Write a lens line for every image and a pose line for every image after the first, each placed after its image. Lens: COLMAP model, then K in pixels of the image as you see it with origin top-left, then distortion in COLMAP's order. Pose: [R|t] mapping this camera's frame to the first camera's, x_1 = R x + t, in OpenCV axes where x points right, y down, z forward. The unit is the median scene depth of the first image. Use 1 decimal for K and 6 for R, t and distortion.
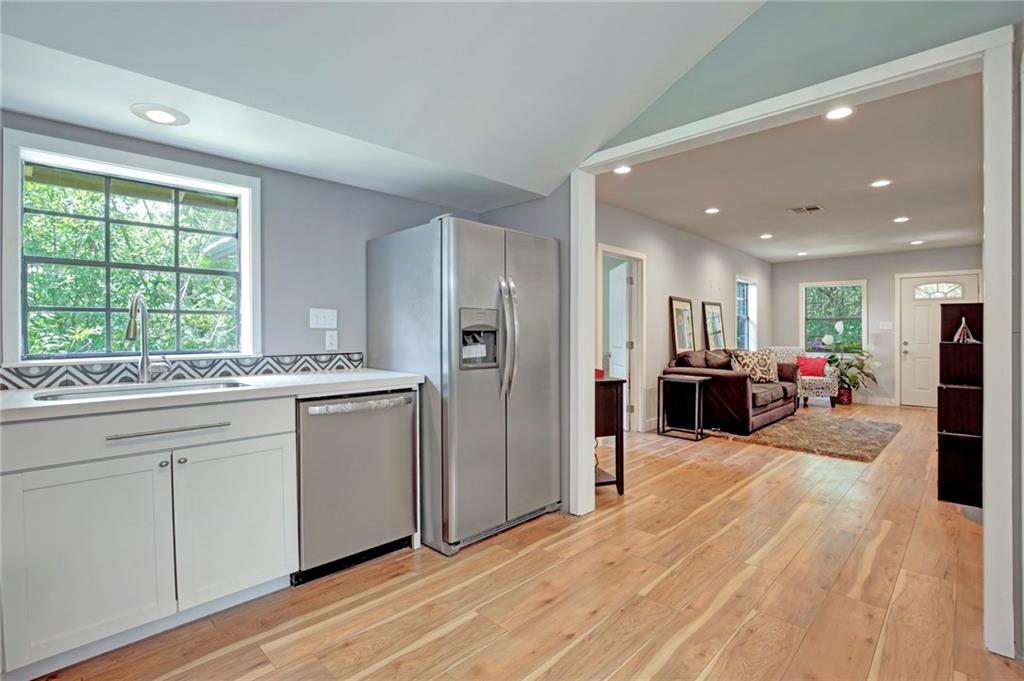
lens RADIAL K [[489.4, 0, 512.0], [0, 489.4, 340.5], [0, 0, 1]] dist [-0.033754, 0.000113]
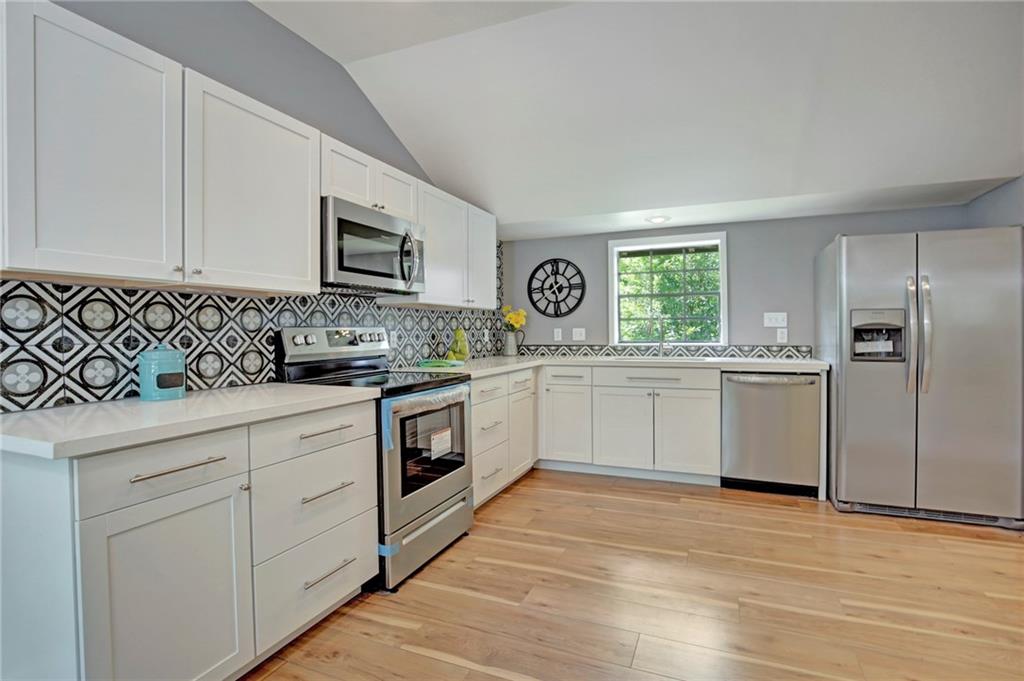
lens RADIAL K [[489.4, 0, 512.0], [0, 489.4, 340.5], [0, 0, 1]] dist [-0.033754, 0.000113]
pose [[0.373139, 0.019688, -0.927566, 0.668925], [-0.010871, 0.999799, 0.016848, -0.001852], [0.927712, 0.003797, 0.373278, -0.224755]]
